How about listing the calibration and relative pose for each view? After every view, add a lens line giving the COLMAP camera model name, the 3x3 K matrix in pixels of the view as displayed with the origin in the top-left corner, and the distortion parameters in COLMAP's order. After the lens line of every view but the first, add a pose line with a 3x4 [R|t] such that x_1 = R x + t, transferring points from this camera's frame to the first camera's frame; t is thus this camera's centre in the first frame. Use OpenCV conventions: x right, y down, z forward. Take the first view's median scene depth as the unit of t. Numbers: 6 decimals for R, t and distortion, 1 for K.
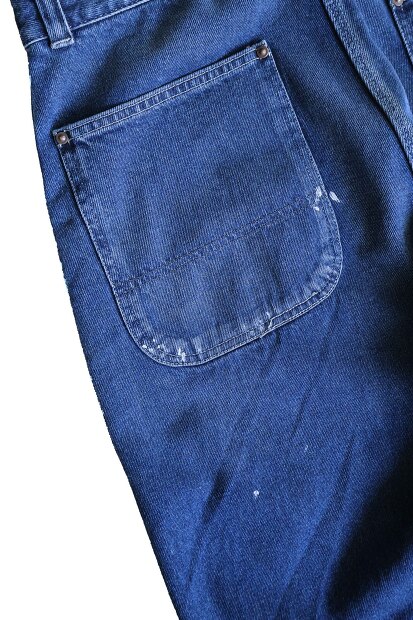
lens RADIAL K [[661.4, 0, 206.5], [0, 661.4, 310.0], [0, 0, 1]] dist [0.004208, 0.009692]
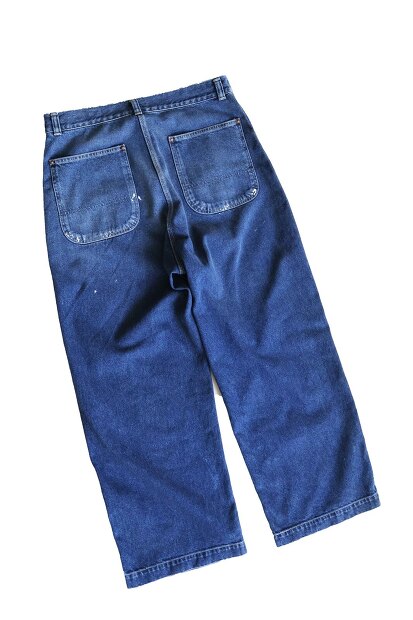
lens RADIAL K [[661.4, 0, 206.5], [0, 661.4, 310.0], [0, 0, 1]] dist [0.004208, 0.009692]
pose [[0.986438, 0.161597, 0.028754, 0.493424], [-0.155289, 0.975576, -0.155358, 0.744727], [-0.053157, 0.148786, 0.987440, -1.899316]]
